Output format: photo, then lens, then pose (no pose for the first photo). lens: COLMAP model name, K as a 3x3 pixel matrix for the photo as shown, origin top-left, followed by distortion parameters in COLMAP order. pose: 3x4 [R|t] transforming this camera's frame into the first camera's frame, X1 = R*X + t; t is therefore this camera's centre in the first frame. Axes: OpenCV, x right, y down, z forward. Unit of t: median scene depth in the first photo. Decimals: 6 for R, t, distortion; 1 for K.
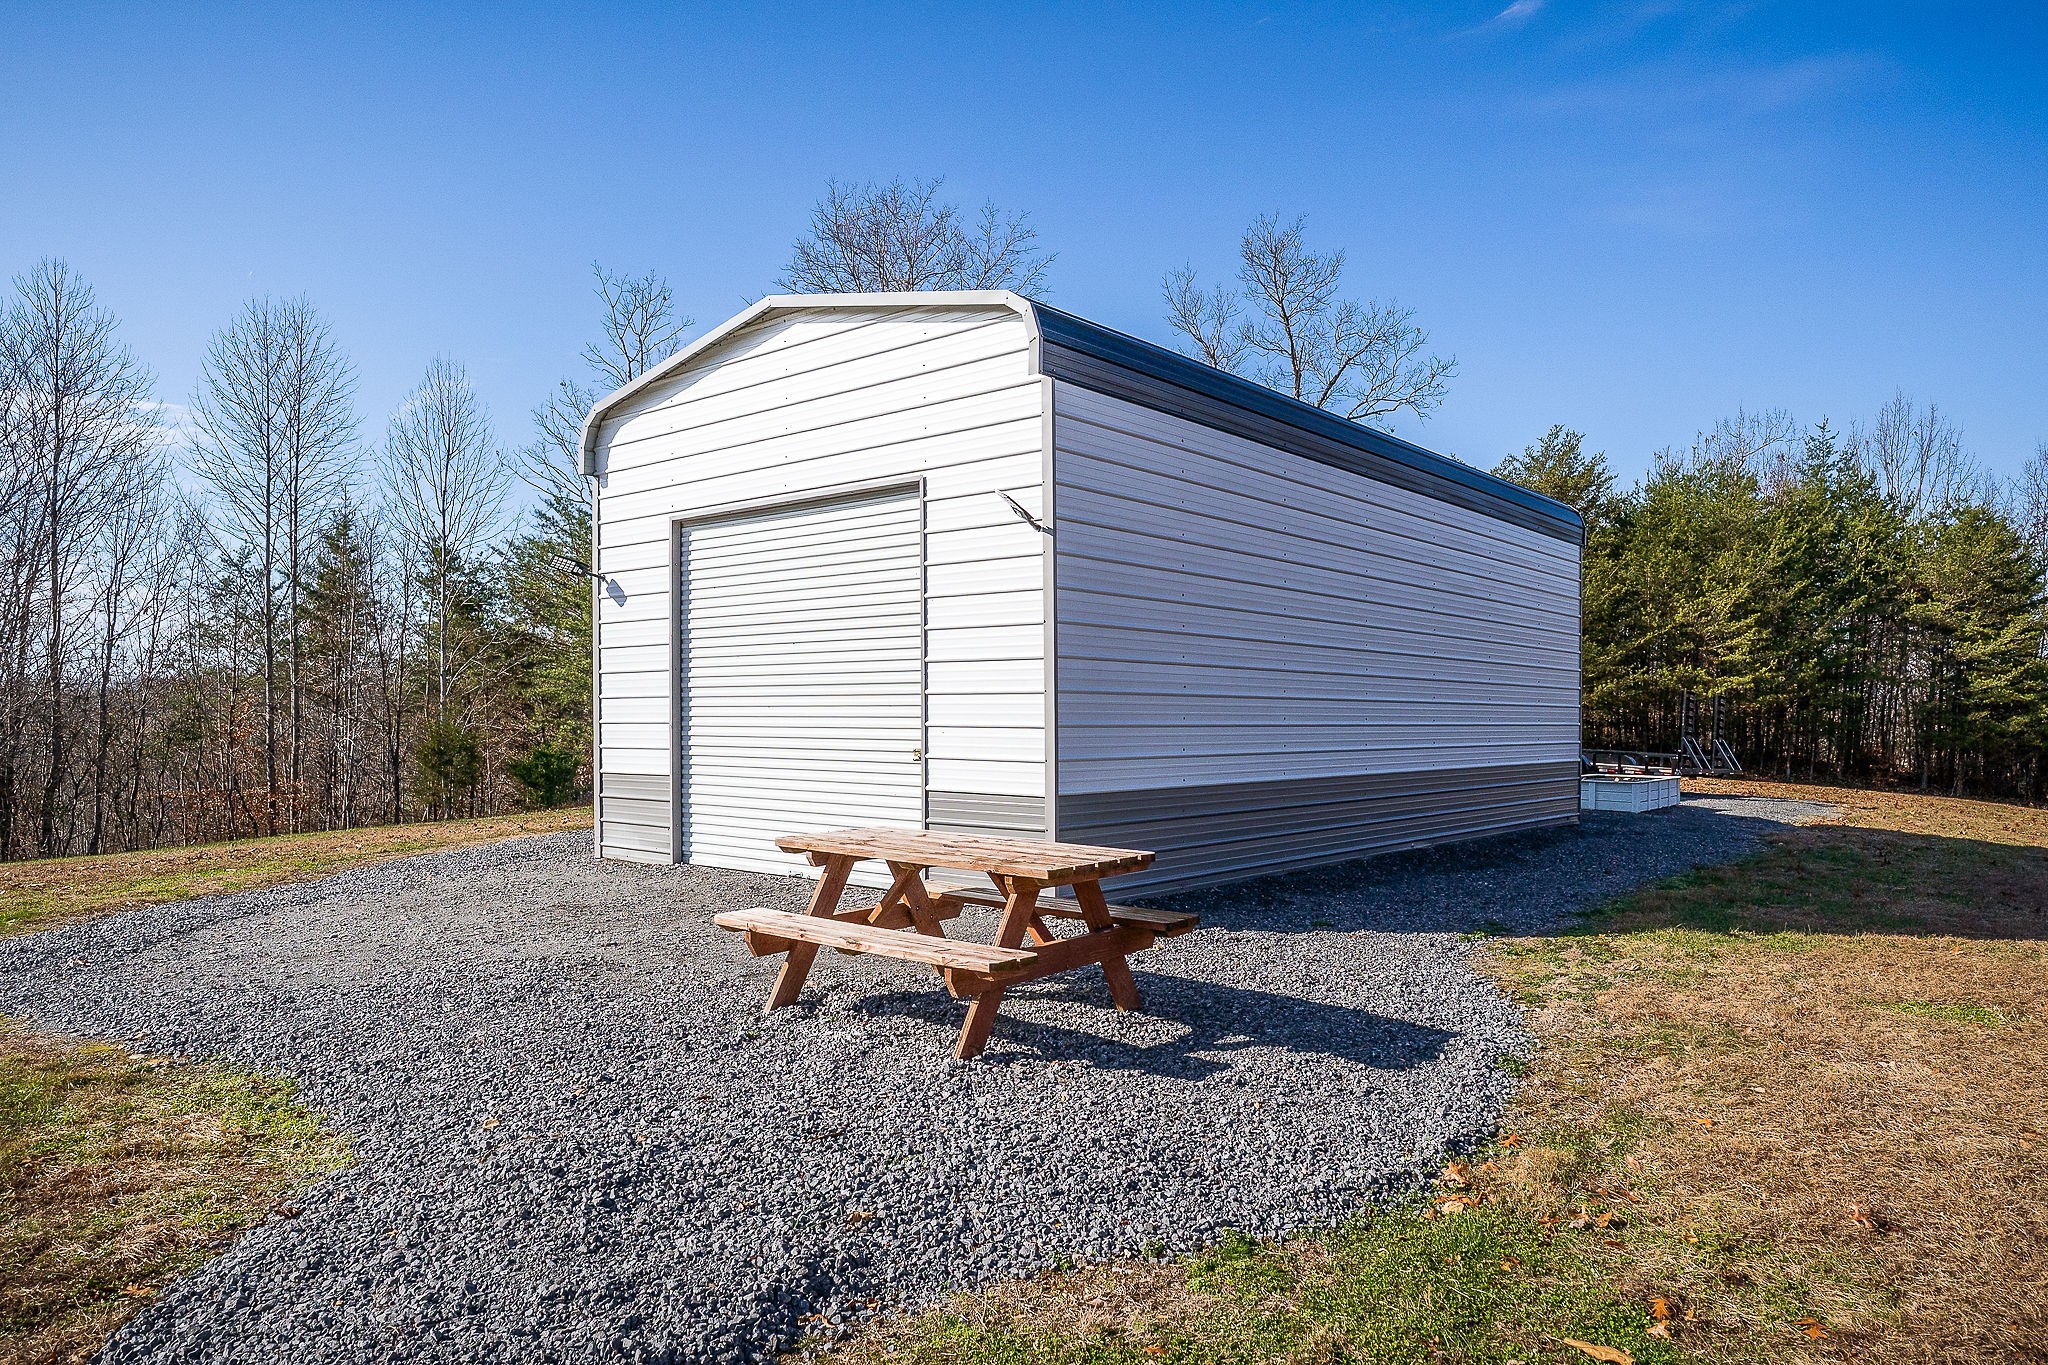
lens RADIAL K [[1370.6, 0, 1027.7], [0, 1370.6, 743.4], [0, 0, 1]] dist [-0.031201, 0.056965]
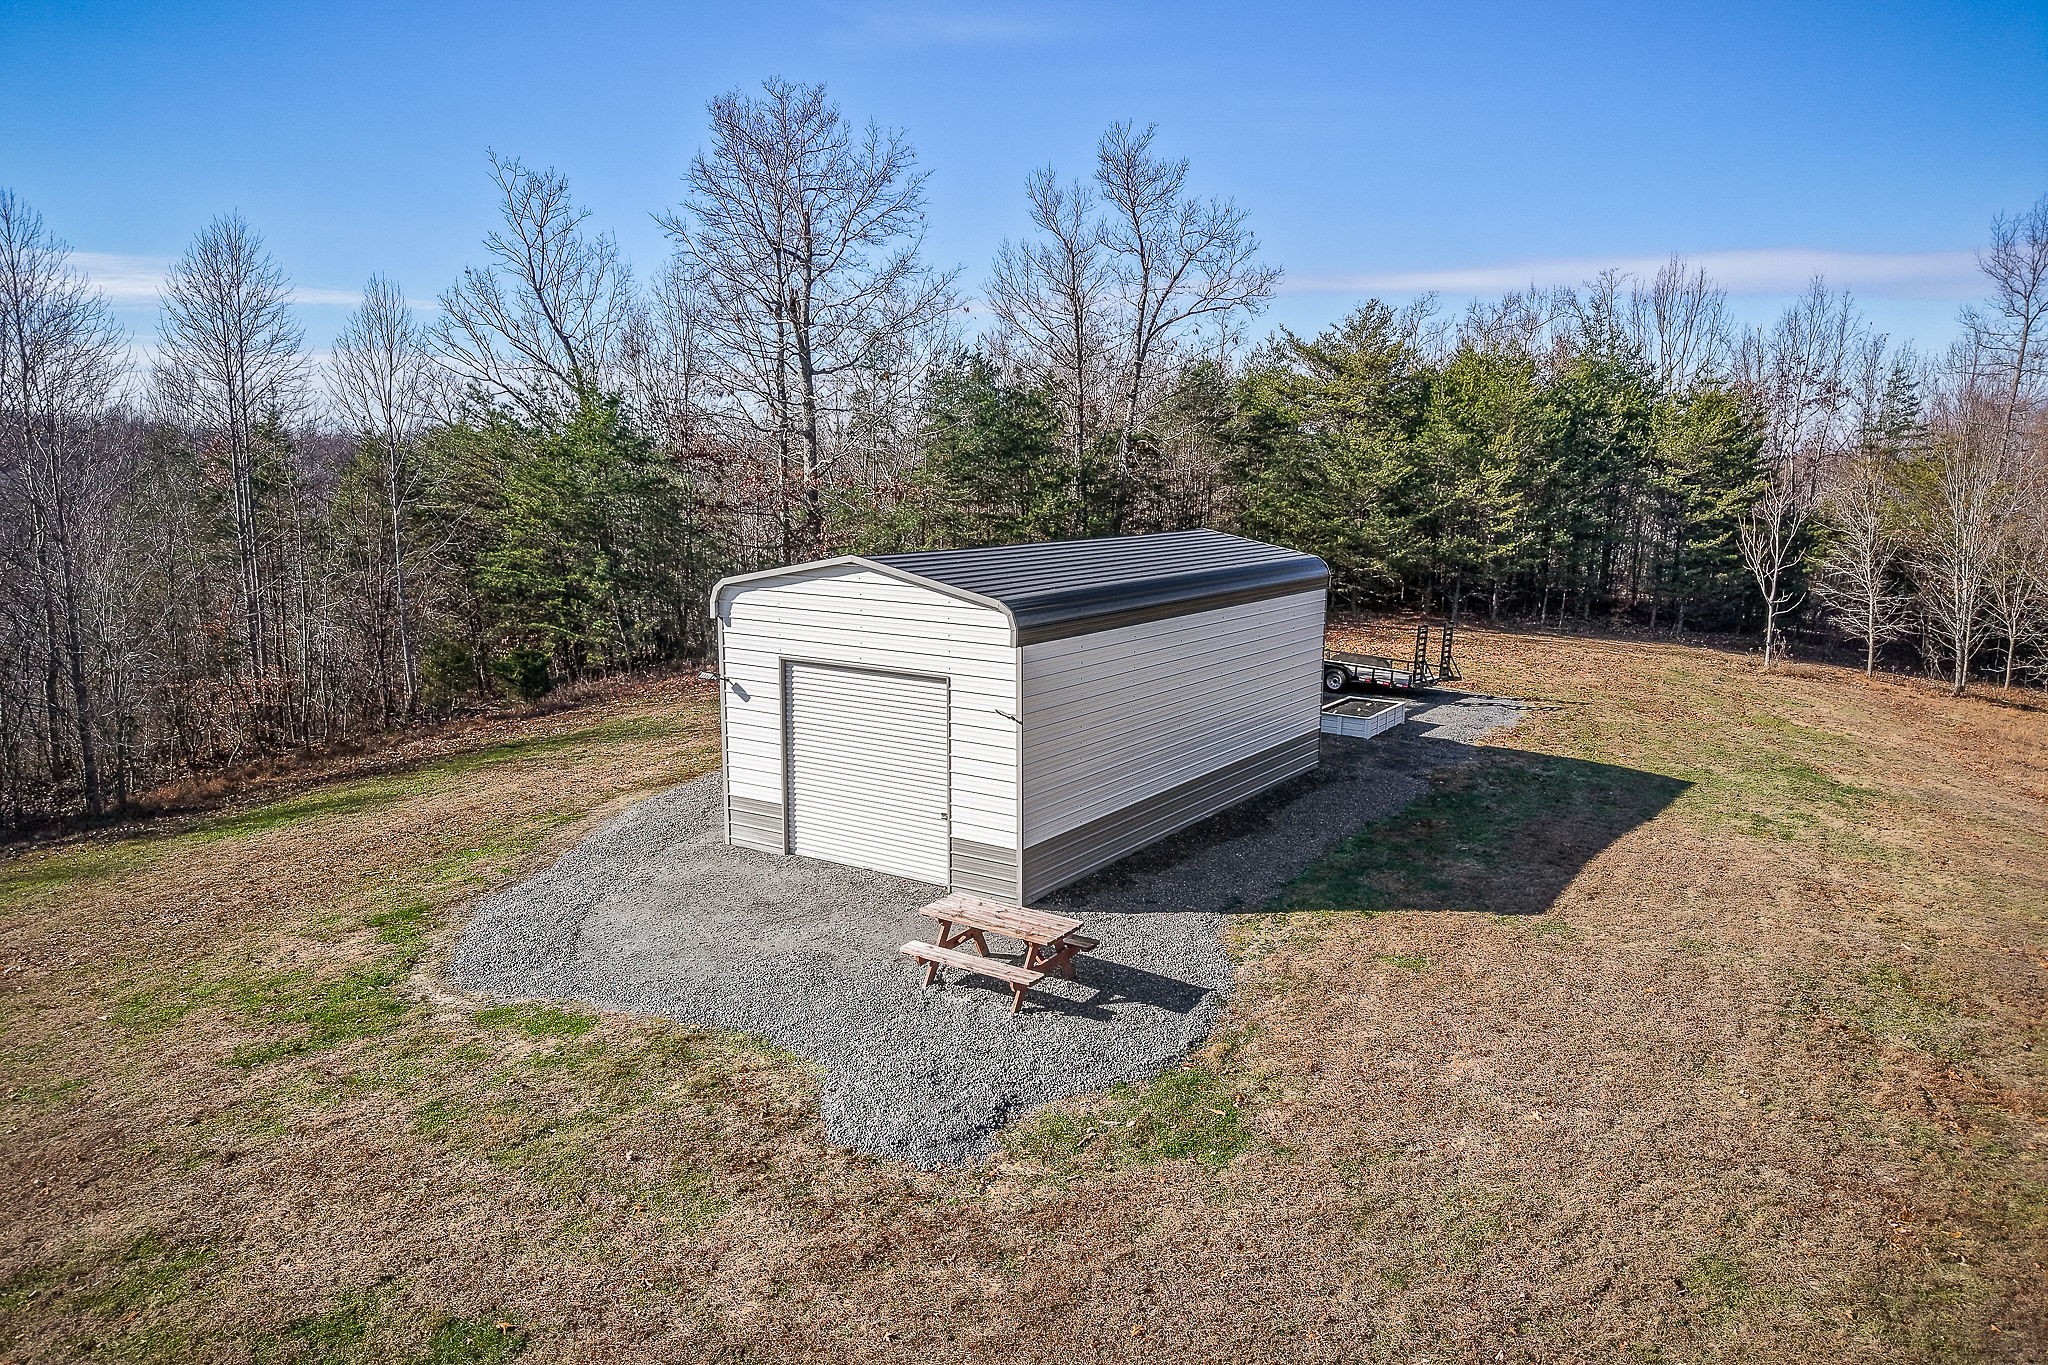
lens RADIAL K [[1444.8, 0, 1024.3], [0, 1444.8, 707.6], [0, 0, 1]] dist [0.072526, -0.062689]
pose [[0.993394, -0.019576, 0.113075, -0.162720], [0.001279, 0.987170, 0.159665, -0.388221], [-0.114750, -0.158466, 0.980674, -0.807461]]
